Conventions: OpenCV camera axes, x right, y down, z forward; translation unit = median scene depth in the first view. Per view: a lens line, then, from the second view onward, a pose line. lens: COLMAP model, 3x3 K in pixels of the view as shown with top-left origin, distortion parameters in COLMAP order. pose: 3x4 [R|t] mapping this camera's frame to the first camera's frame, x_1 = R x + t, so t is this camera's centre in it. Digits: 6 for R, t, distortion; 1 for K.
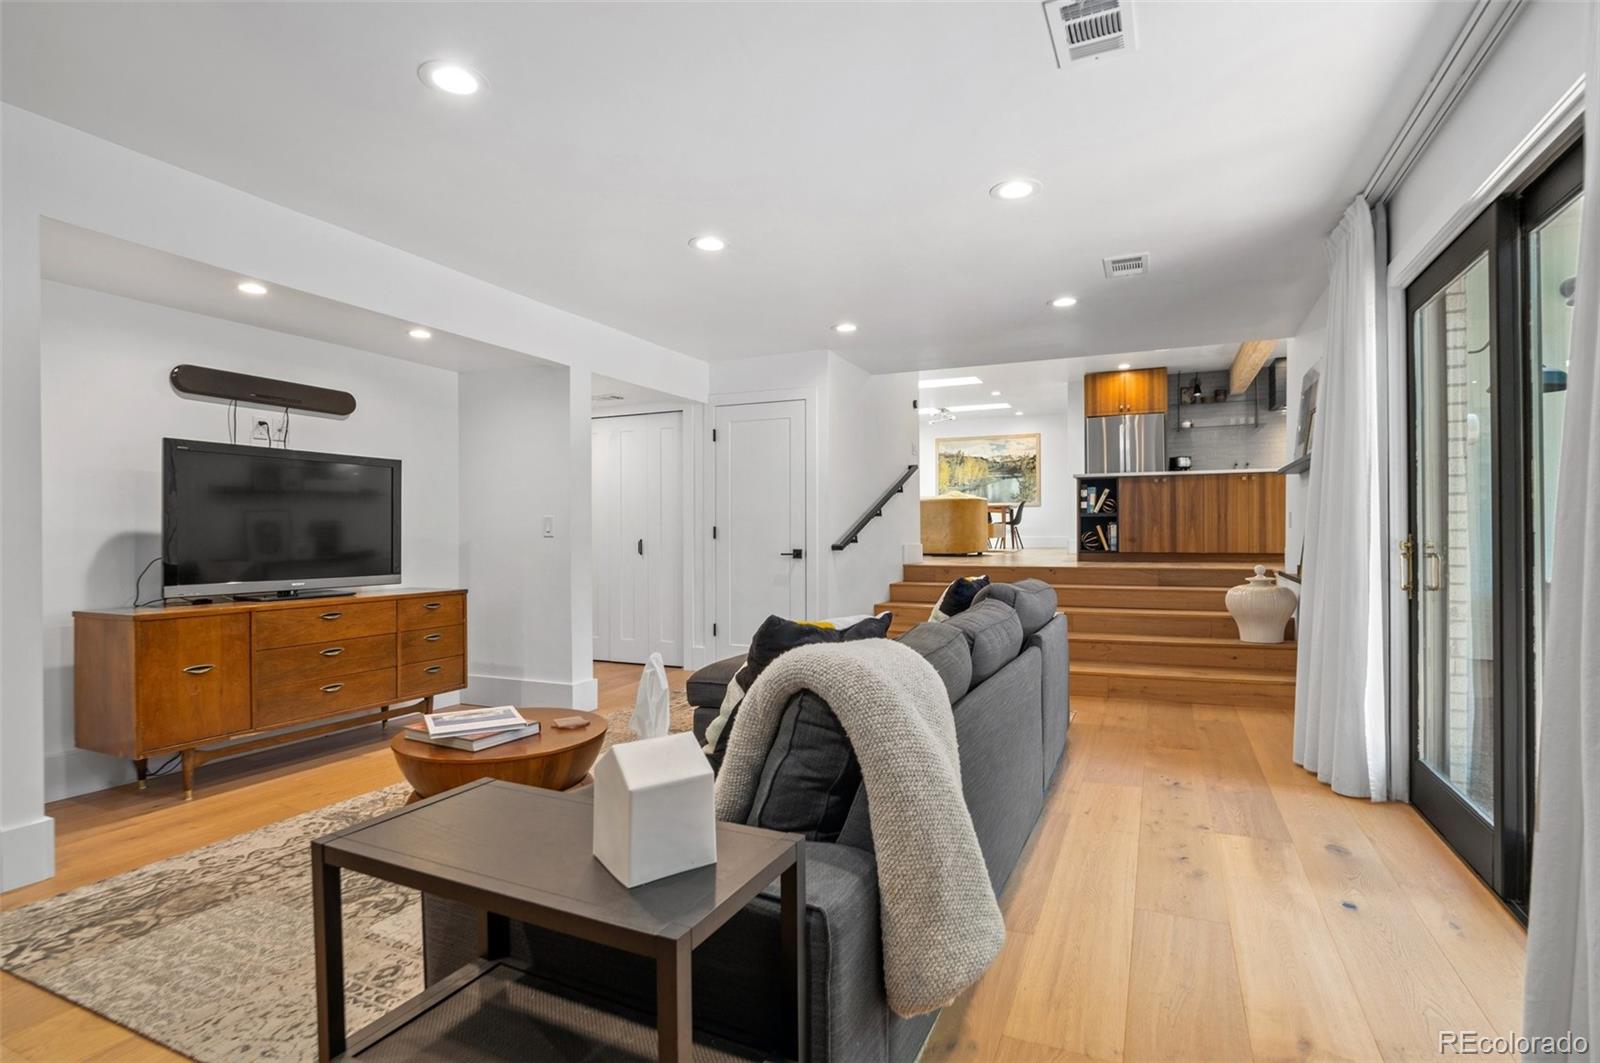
lens RADIAL K [[792.1, 0, 789.1], [0, 792.1, 535.1], [0, 0, 1]] dist [-0.002756, -0.004673]
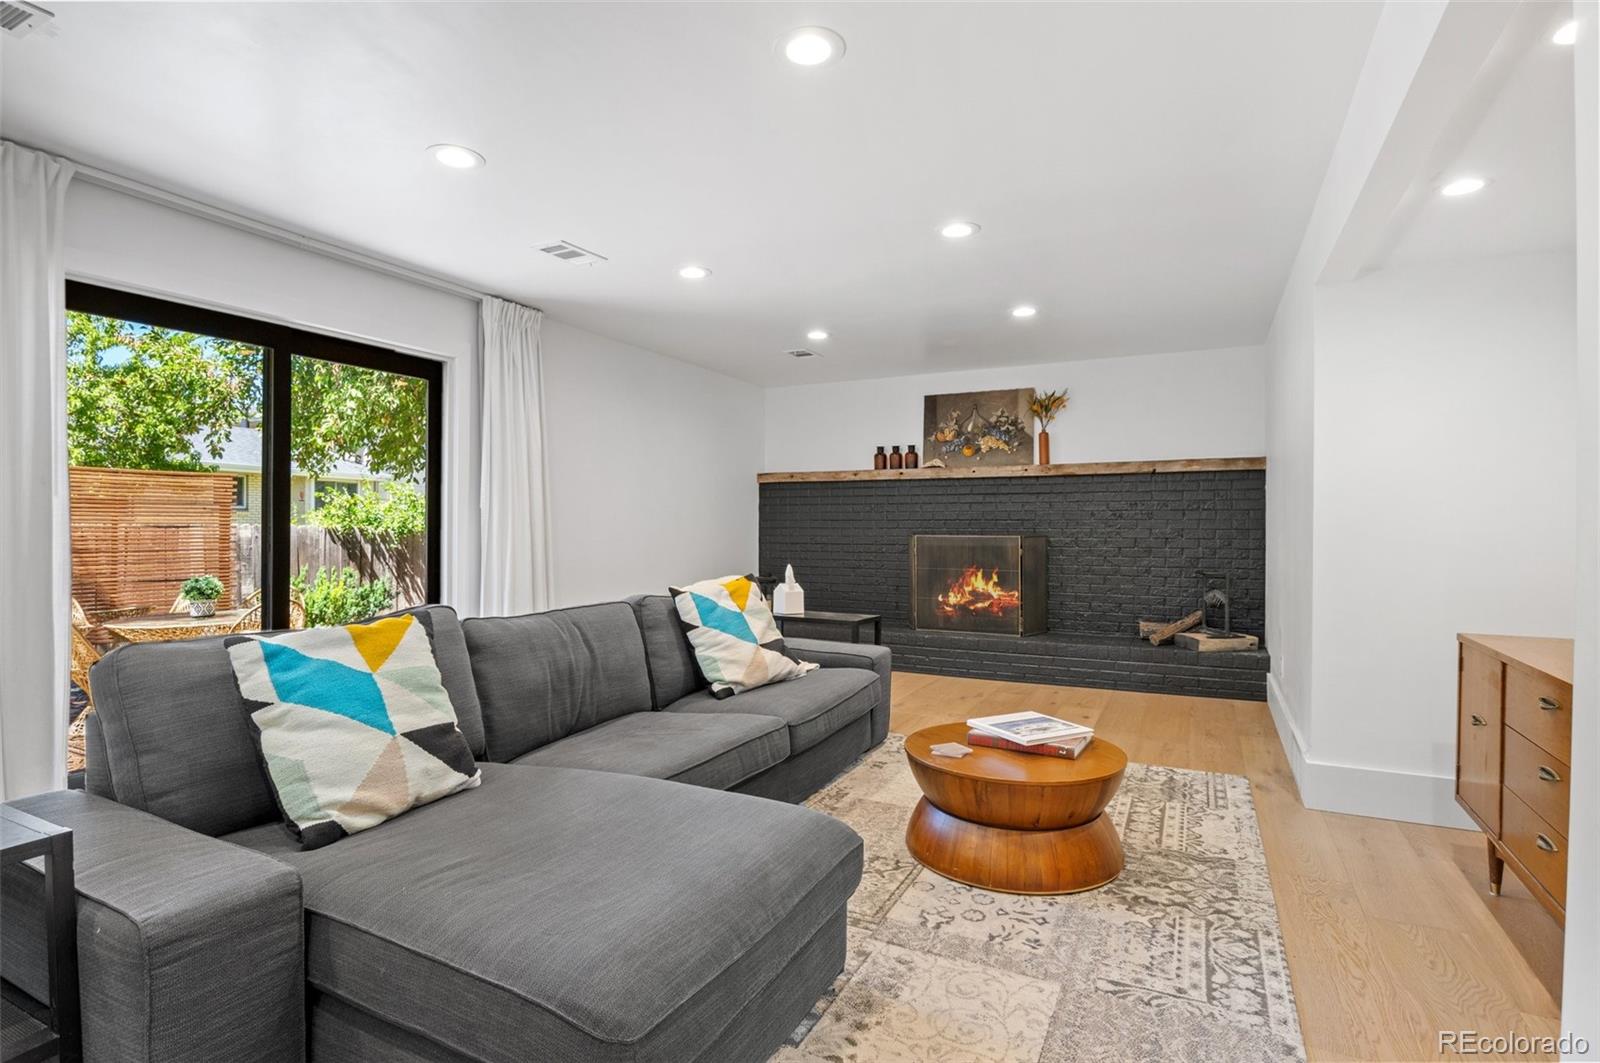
lens RADIAL K [[792.1, 0, 803.1], [0, 792.1, 530.7], [0, 0, 1]] dist [-0.002756, -0.004673]
pose [[-0.999537, 0.000056, 0.030415, -0.050036], [0.000275, 0.999974, 0.007199, -0.007042], [-0.030413, 0.007204, -0.999511, 0.702718]]
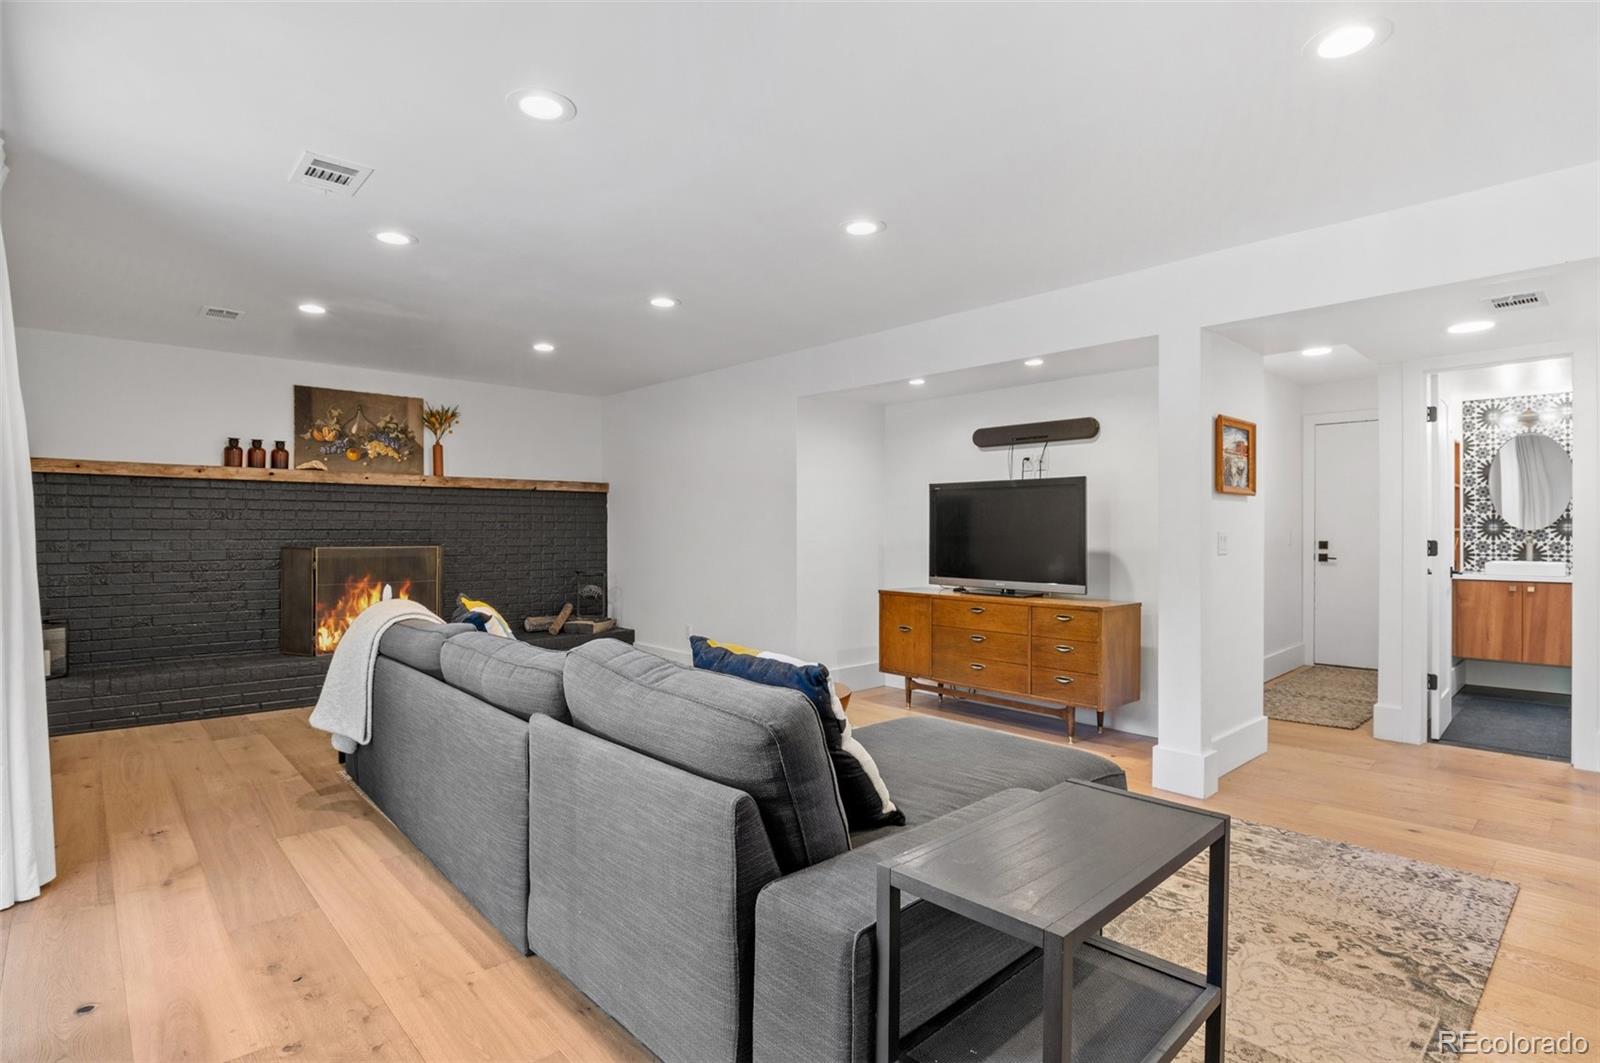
lens RADIAL K [[792.1, 0, 801.1], [0, 792.1, 531.3], [0, 0, 1]] dist [-0.002756, -0.004673]
pose [[-0.376956, 0.003999, -0.926223, 0.331002], [-0.001656, 0.999986, 0.004992, -0.014912], [0.926230, 0.003416, -0.376944, 0.561129]]
